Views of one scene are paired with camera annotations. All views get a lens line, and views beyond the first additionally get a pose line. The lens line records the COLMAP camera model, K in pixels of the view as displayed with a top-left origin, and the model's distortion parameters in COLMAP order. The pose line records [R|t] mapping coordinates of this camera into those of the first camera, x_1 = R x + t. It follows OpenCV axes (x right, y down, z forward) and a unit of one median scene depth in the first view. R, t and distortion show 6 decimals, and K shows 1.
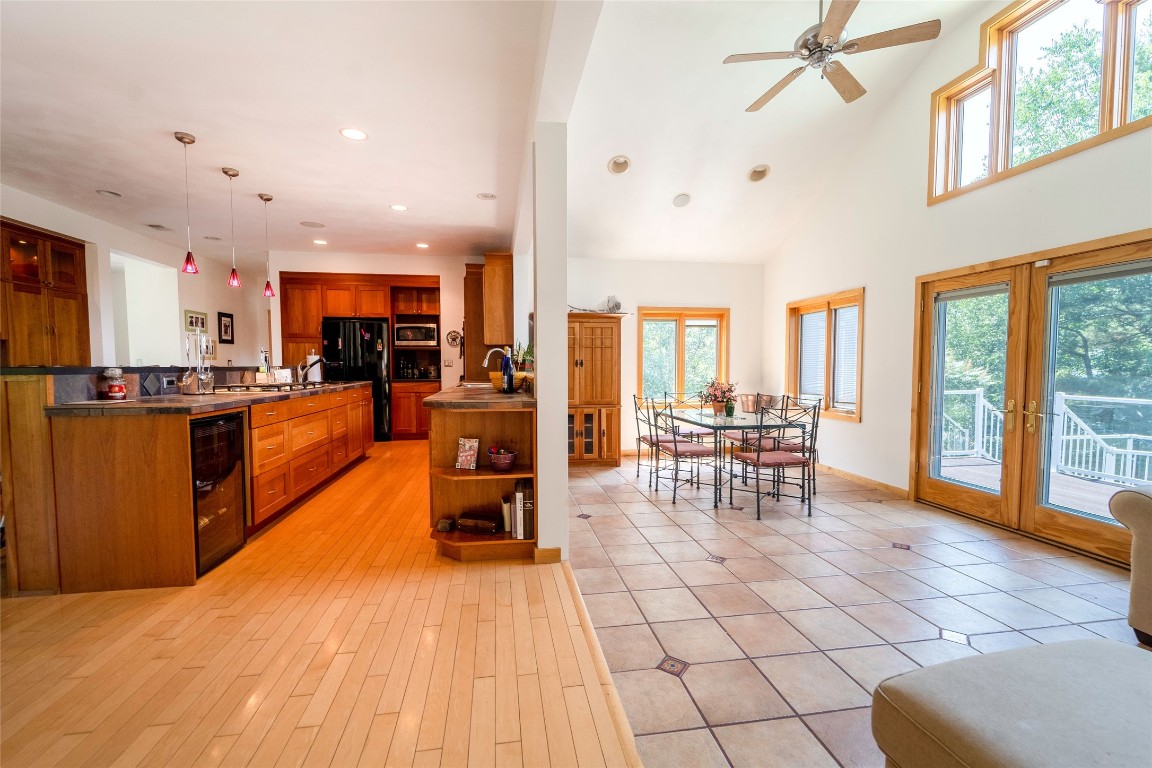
lens RADIAL K [[475.5, 0, 582.2], [0, 475.5, 383.1], [0, 0, 1]] dist [-0.000222, -0.001116]
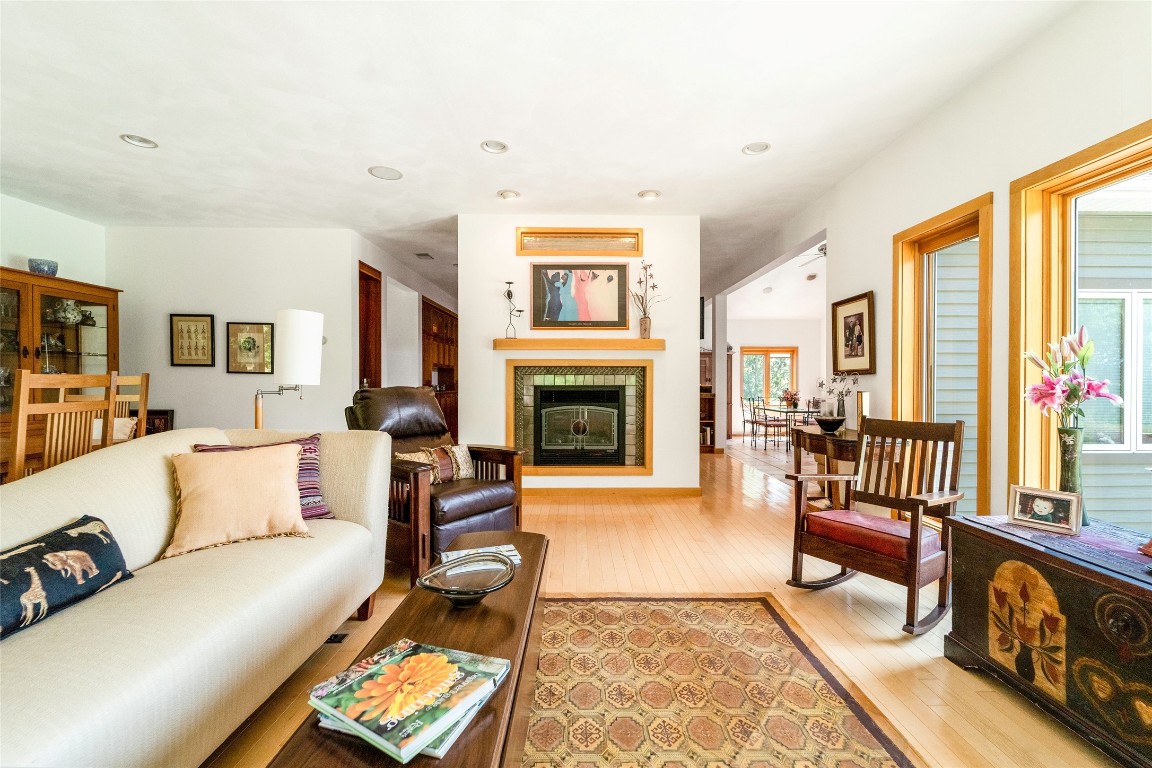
lens RADIAL K [[475.5, 0, 582.2], [0, 475.5, 383.1], [0, 0, 1]] dist [-0.000222, -0.001116]
pose [[0.987196, 0.000680, -0.159512, -0.383596], [-0.005831, 0.999476, -0.031826, 0.057957], [0.159407, 0.032349, 0.986683, -1.707864]]
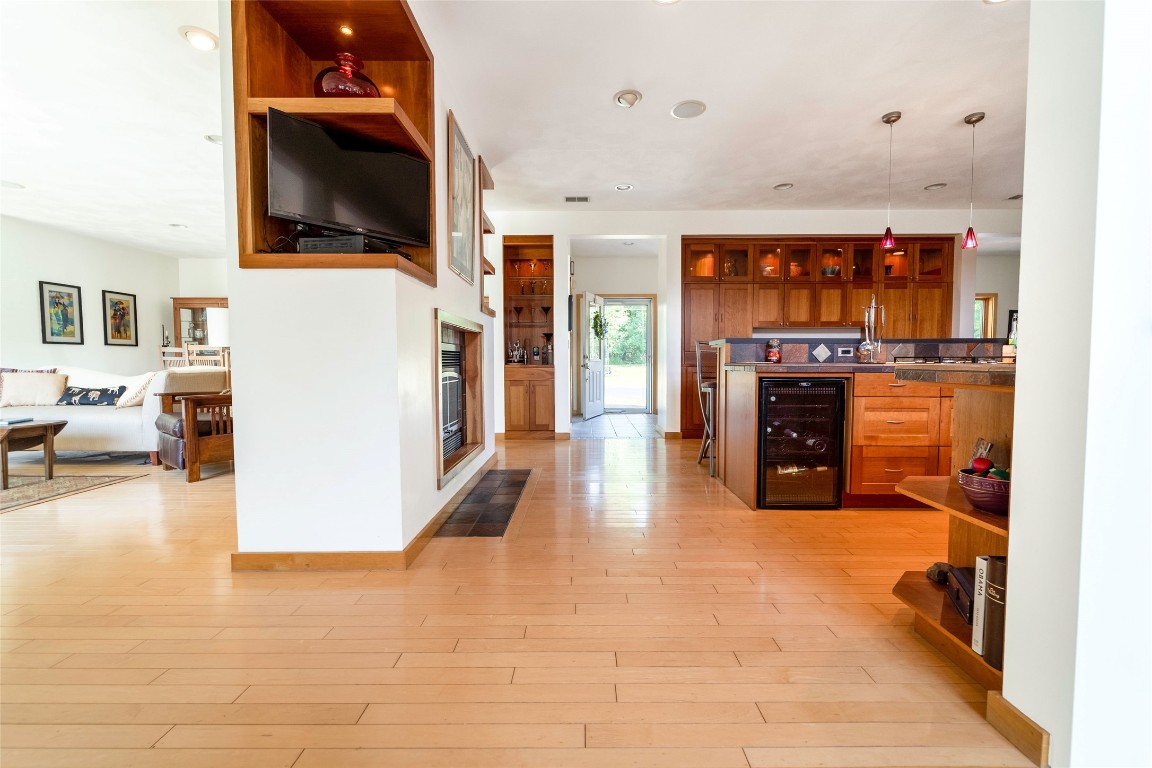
lens RADIAL K [[475.5, 0, 582.2], [0, 475.5, 383.1], [0, 0, 1]] dist [-0.000222, -0.001116]
pose [[-0.175595, 0.046135, -0.983381, 0.334991], [-0.033588, 0.998039, 0.052820, 0.031638], [0.983889, 0.042305, -0.173701, 0.549560]]
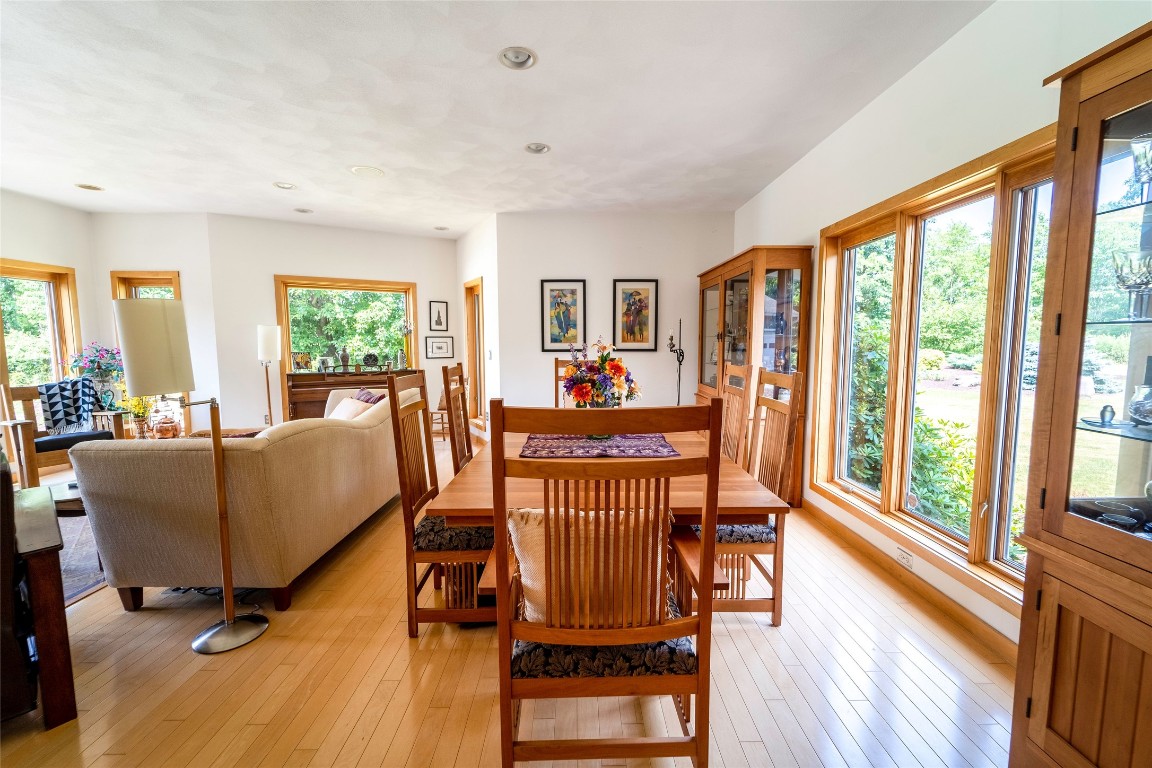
lens RADIAL K [[475.5, 0, 582.2], [0, 475.5, 383.1], [0, 0, 1]] dist [-0.000222, -0.001116]
pose [[-0.988000, -0.010520, 0.154096, -1.665618], [0.009217, 0.991884, 0.126808, -0.060207], [-0.154179, 0.126707, -0.979885, -0.346272]]
